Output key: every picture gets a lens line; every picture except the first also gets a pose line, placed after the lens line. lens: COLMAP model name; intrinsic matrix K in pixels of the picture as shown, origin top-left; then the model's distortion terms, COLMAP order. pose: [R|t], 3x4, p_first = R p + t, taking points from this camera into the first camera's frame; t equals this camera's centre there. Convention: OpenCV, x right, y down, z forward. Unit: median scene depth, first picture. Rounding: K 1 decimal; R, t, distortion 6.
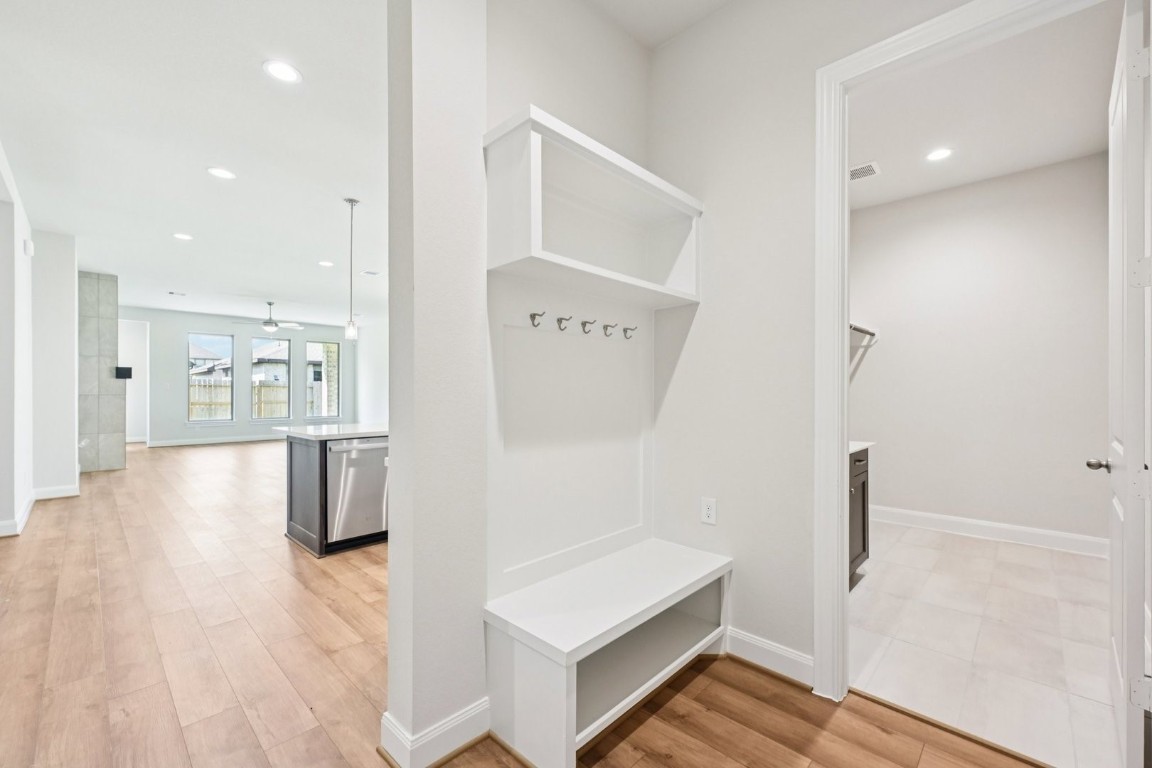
lens RADIAL K [[474.7, 0, 579.8], [0, 474.7, 387.4], [0, 0, 1]] dist [-0.001048, 0.001582]
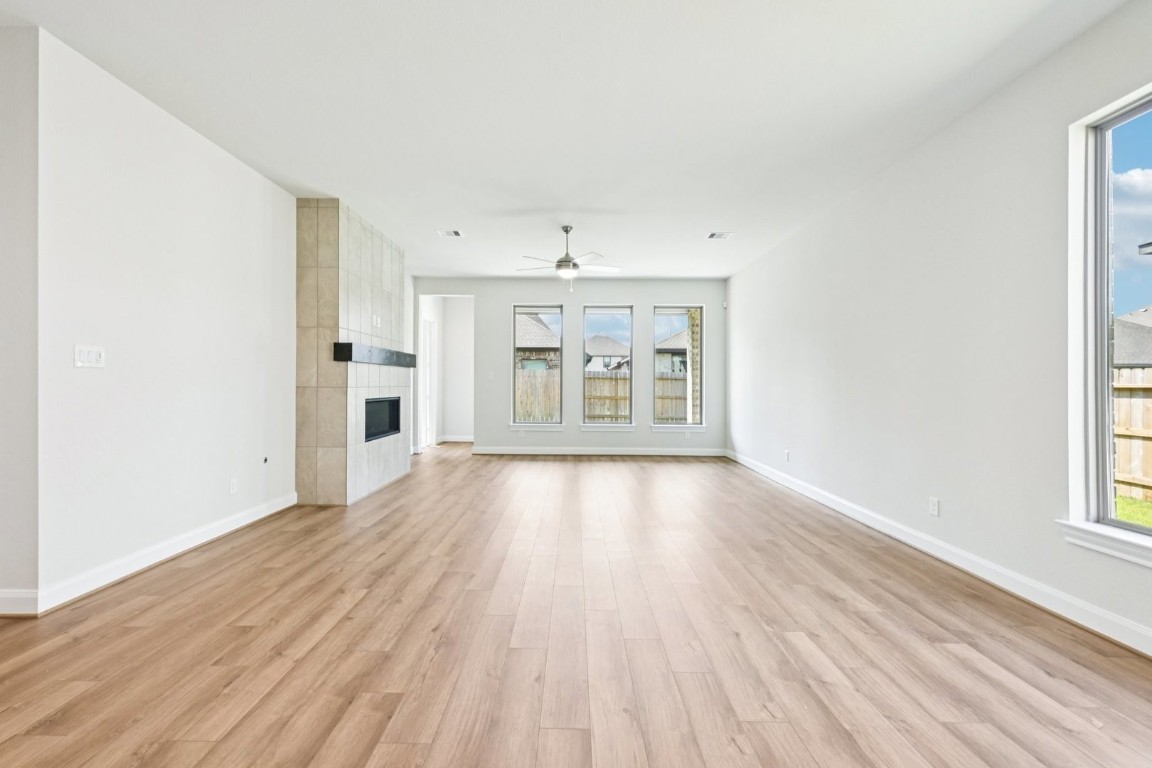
lens RADIAL K [[474.7, 0, 578.2], [0, 474.7, 383.6], [0, 0, 1]] dist [-0.001048, 0.001582]
pose [[0.684150, 0.002838, -0.729336, -0.293686], [-0.000943, 0.999995, 0.003006, 0.009040], [0.729341, -0.001369, 0.684149, 0.802312]]
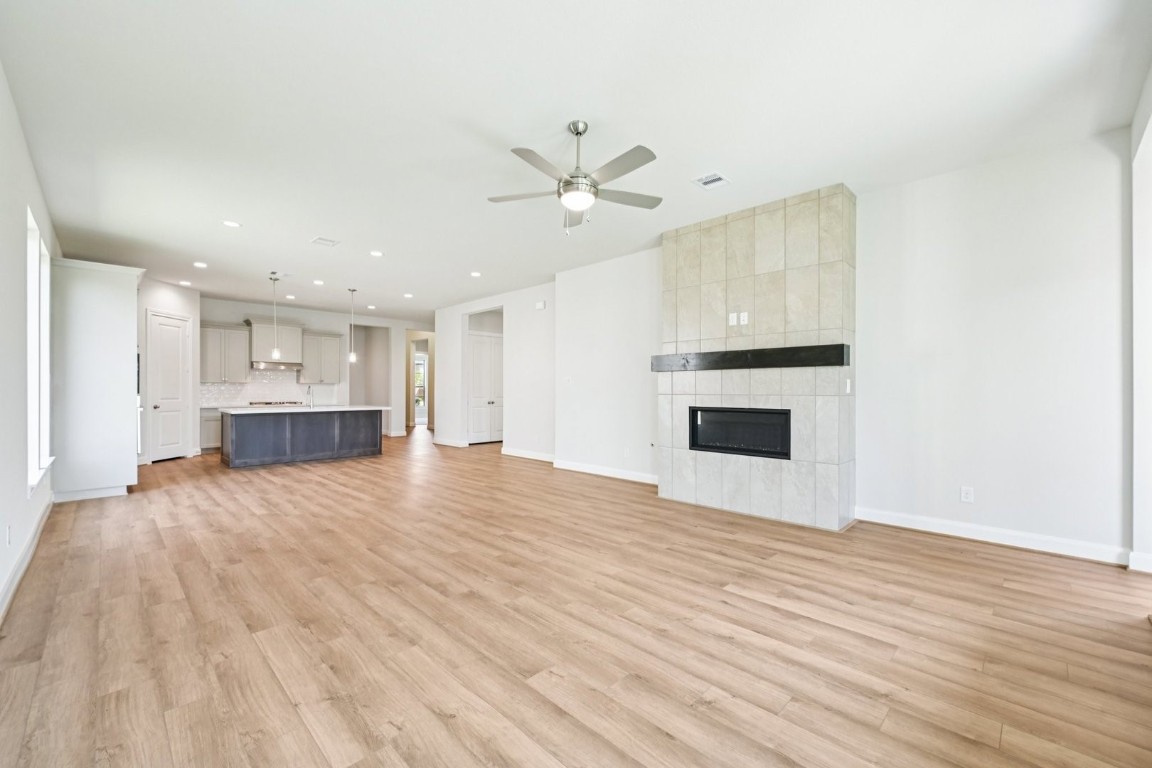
lens RADIAL K [[474.7, 0, 573.2], [0, 474.7, 390.2], [0, 0, 1]] dist [-0.001048, 0.001582]
pose [[-0.999349, 0.003249, 0.035919, -0.866099], [0.002806, 0.999920, -0.012373, 0.018495], [-0.035956, -0.012264, -0.999278, 1.748037]]
